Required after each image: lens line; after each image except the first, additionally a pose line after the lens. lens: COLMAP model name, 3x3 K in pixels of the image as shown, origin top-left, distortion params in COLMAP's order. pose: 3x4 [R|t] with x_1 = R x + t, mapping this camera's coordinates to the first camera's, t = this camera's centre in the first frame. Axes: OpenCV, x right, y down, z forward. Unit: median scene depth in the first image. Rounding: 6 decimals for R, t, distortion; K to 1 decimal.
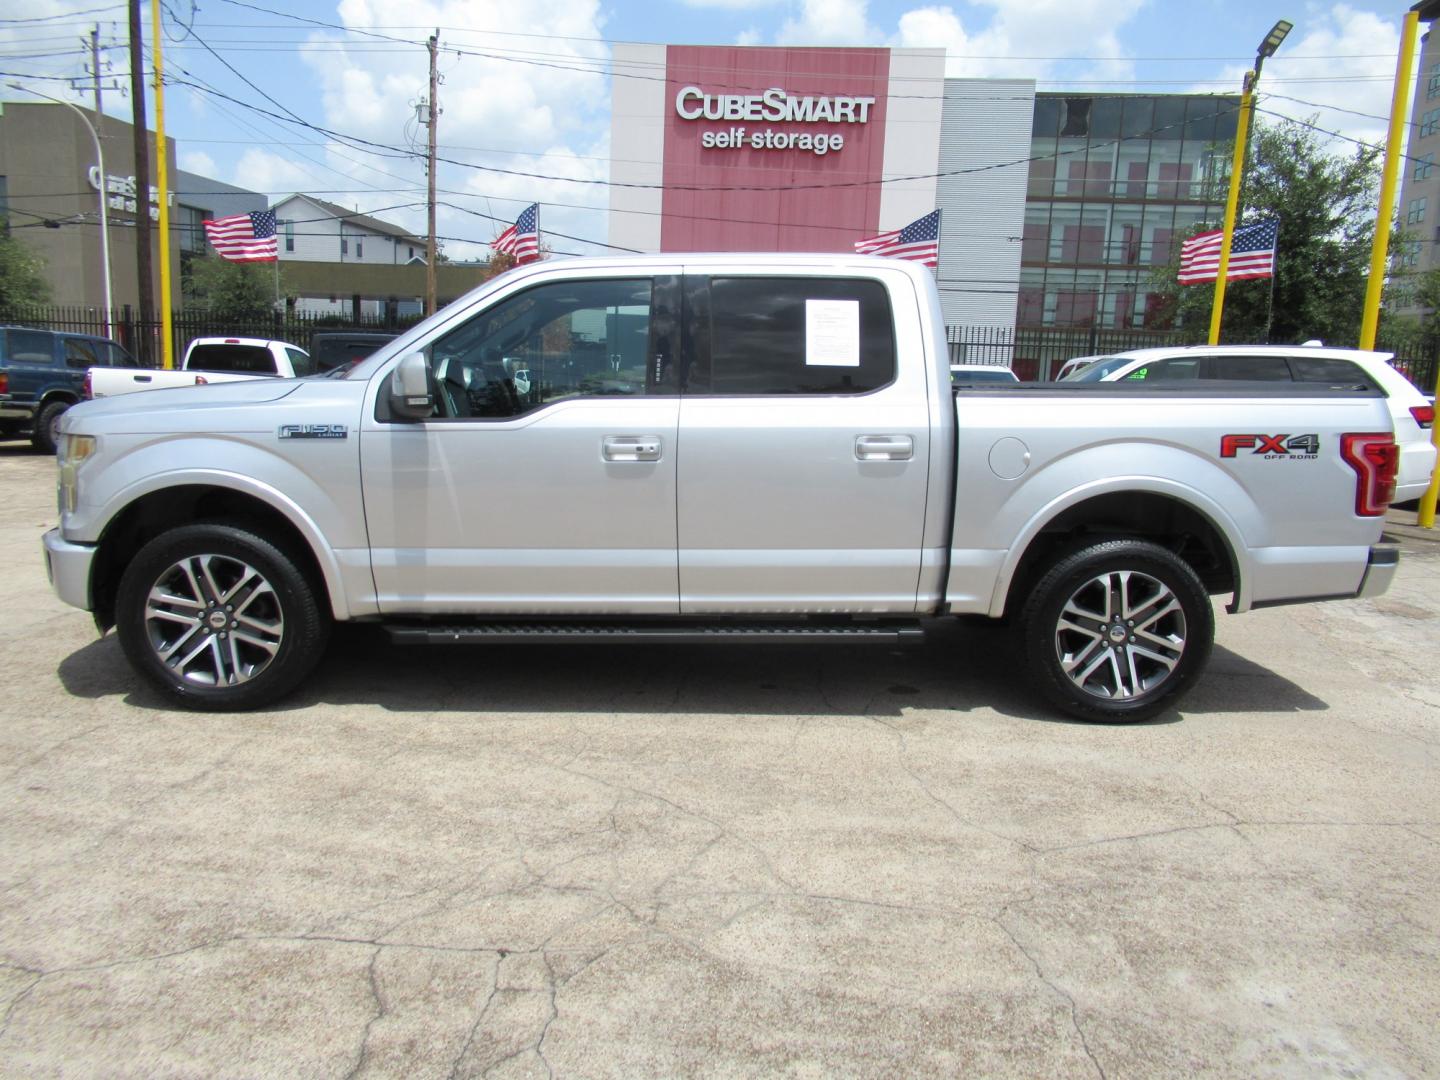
lens RADIAL K [[1072.7, 0, 716.6], [0, 1072.7, 548.5], [0, 0, 1]] dist [-0.001577, 0.007906]
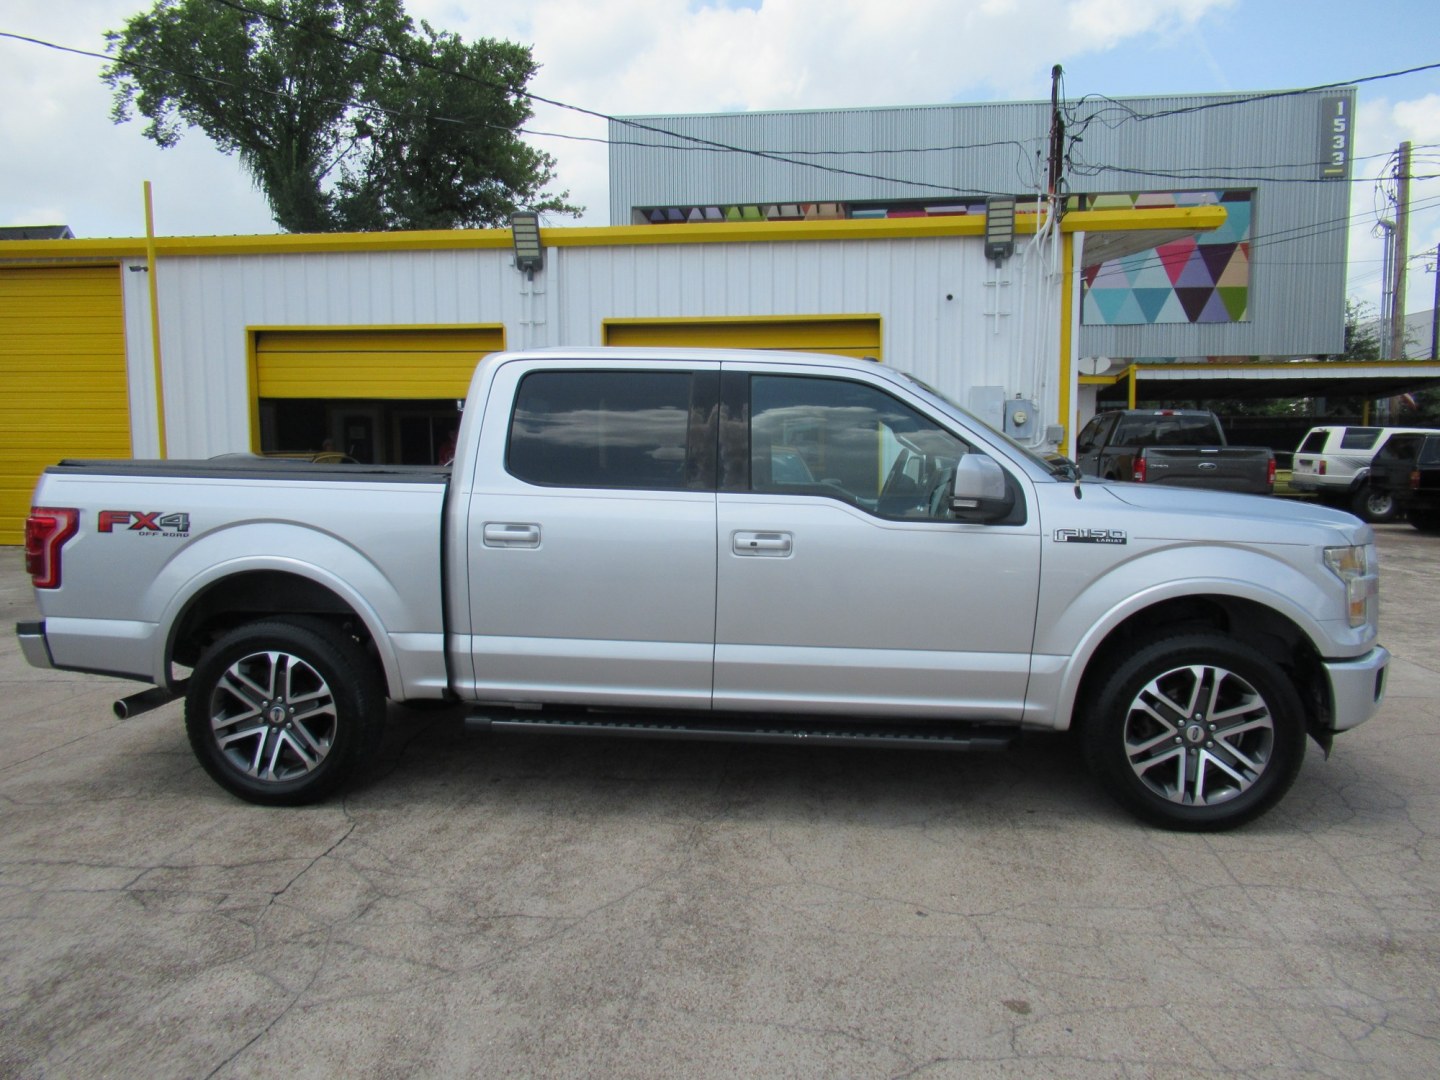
lens RADIAL K [[1072.7, 0, 715.8], [0, 1072.7, 536.4], [0, 0, 1]] dist [-0.001577, 0.007906]
pose [[-0.002149, 0.052178, -0.998636, 0.703092], [-0.167389, 0.984529, 0.051801, -0.144070], [0.985889, 0.167272, 0.006619, 0.903383]]
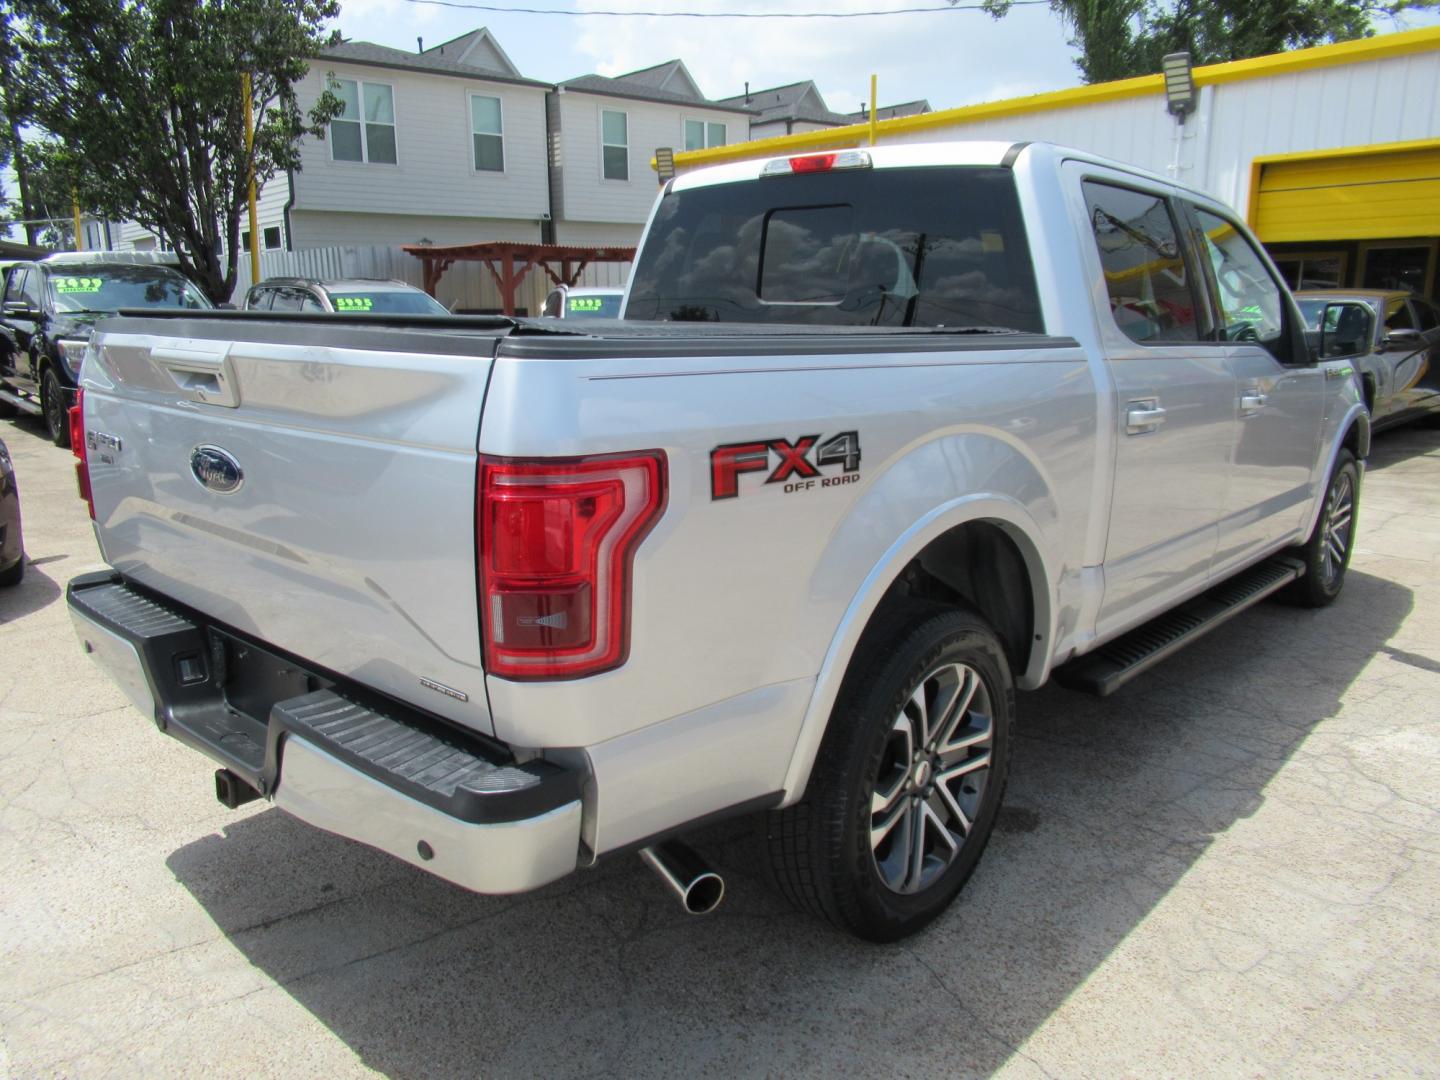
lens RADIAL K [[1072.7, 0, 716.2], [0, 1072.7, 531.9], [0, 0, 1]] dist [-0.001577, 0.007906]
pose [[-0.690947, 0.124168, -0.712162, 0.853783], [-0.143393, 0.942023, 0.303367, -0.275812], [0.708541, 0.311729, -0.633083, 1.722439]]
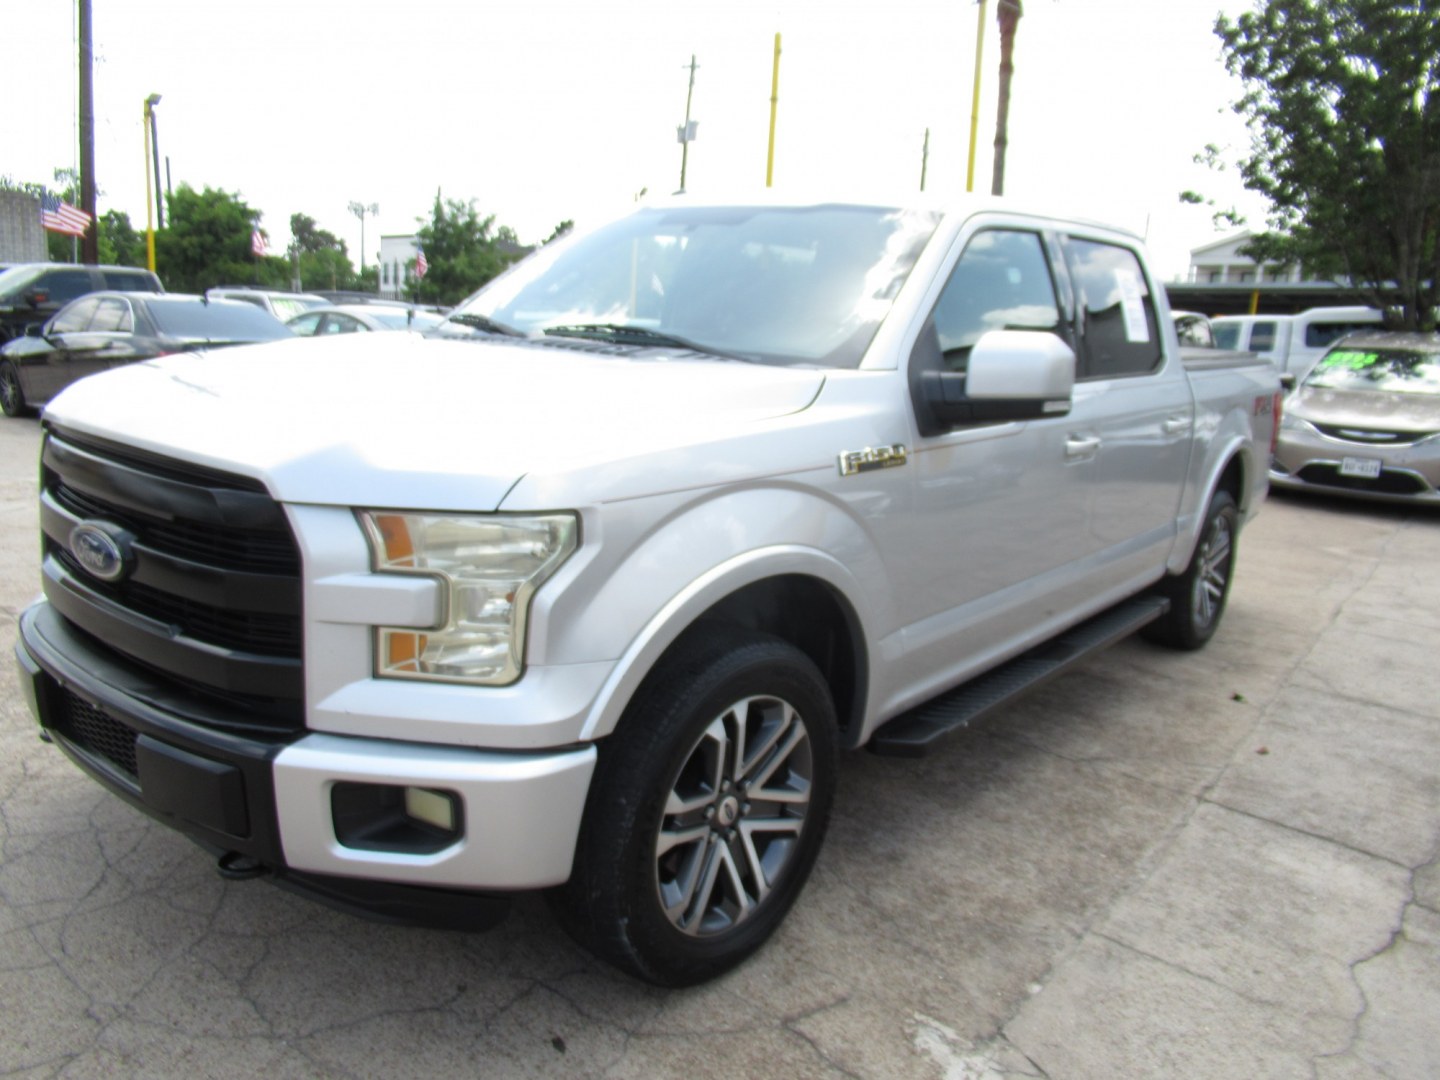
lens RADIAL K [[1072.7, 0, 731.0], [0, 1072.7, 527.0], [0, 0, 1]] dist [-0.001577, 0.007906]
pose [[0.650357, -0.130409, 0.748351, -0.871205], [0.079262, 0.991426, 0.103885, -0.137838], [-0.755482, -0.008246, 0.655118, 0.648346]]
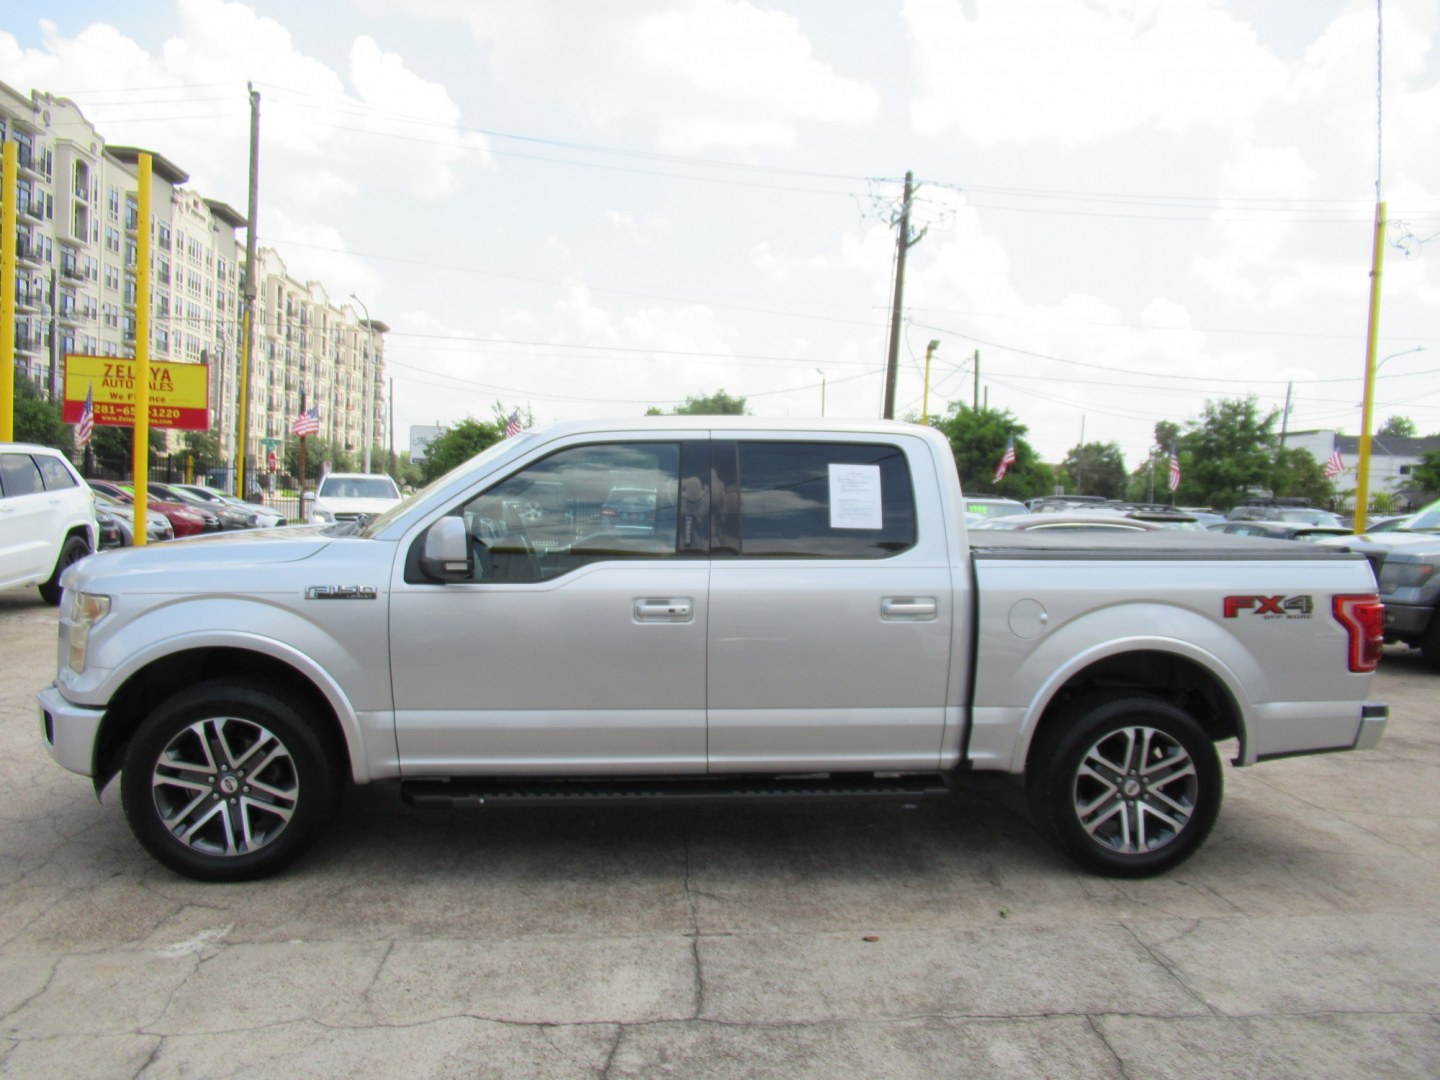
lens RADIAL K [[1072.7, 0, 716.1], [0, 1072.7, 539.5], [0, 0, 1]] dist [-0.001577, 0.007906]
pose [[0.997513, 0.006068, 0.070215, -0.098472], [0.001343, 0.994469, -0.105022, -0.051894], [-0.070464, 0.104856, 0.991988, -0.010606]]
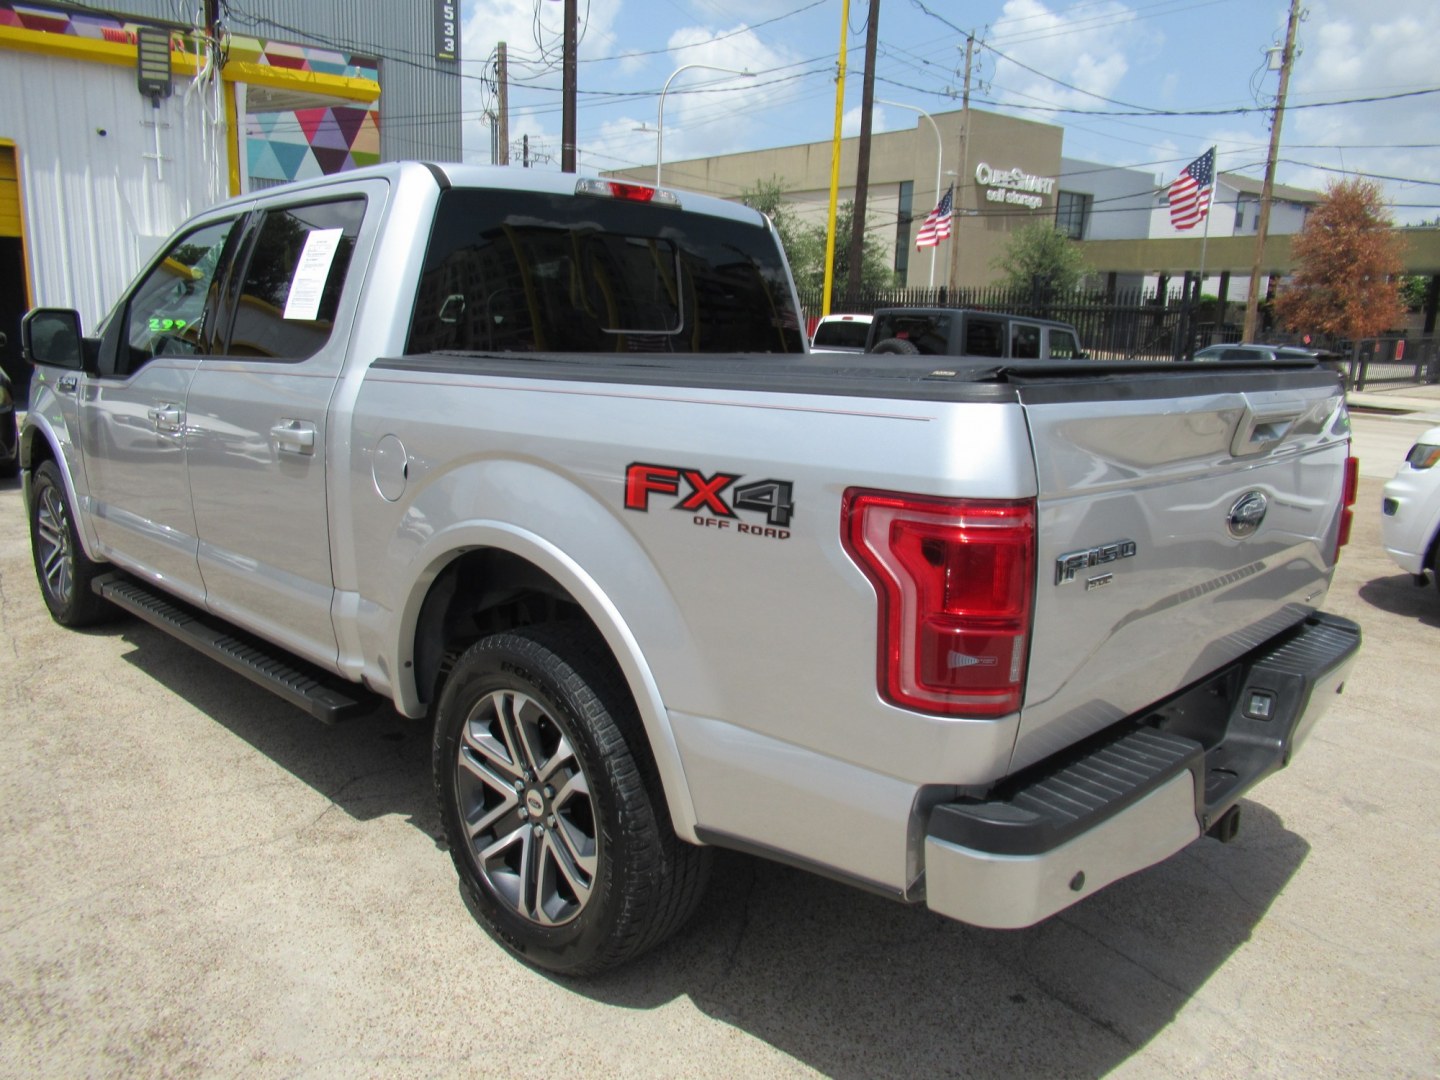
lens RADIAL K [[1072.7, 0, 703.4], [0, 1072.7, 538.1], [0, 0, 1]] dist [-0.001577, 0.007906]
pose [[0.682024, 0.138262, -0.718141, 0.848975], [-0.133760, 0.988985, 0.063374, -0.107984], [0.718993, 0.052836, 0.693006, 0.699188]]
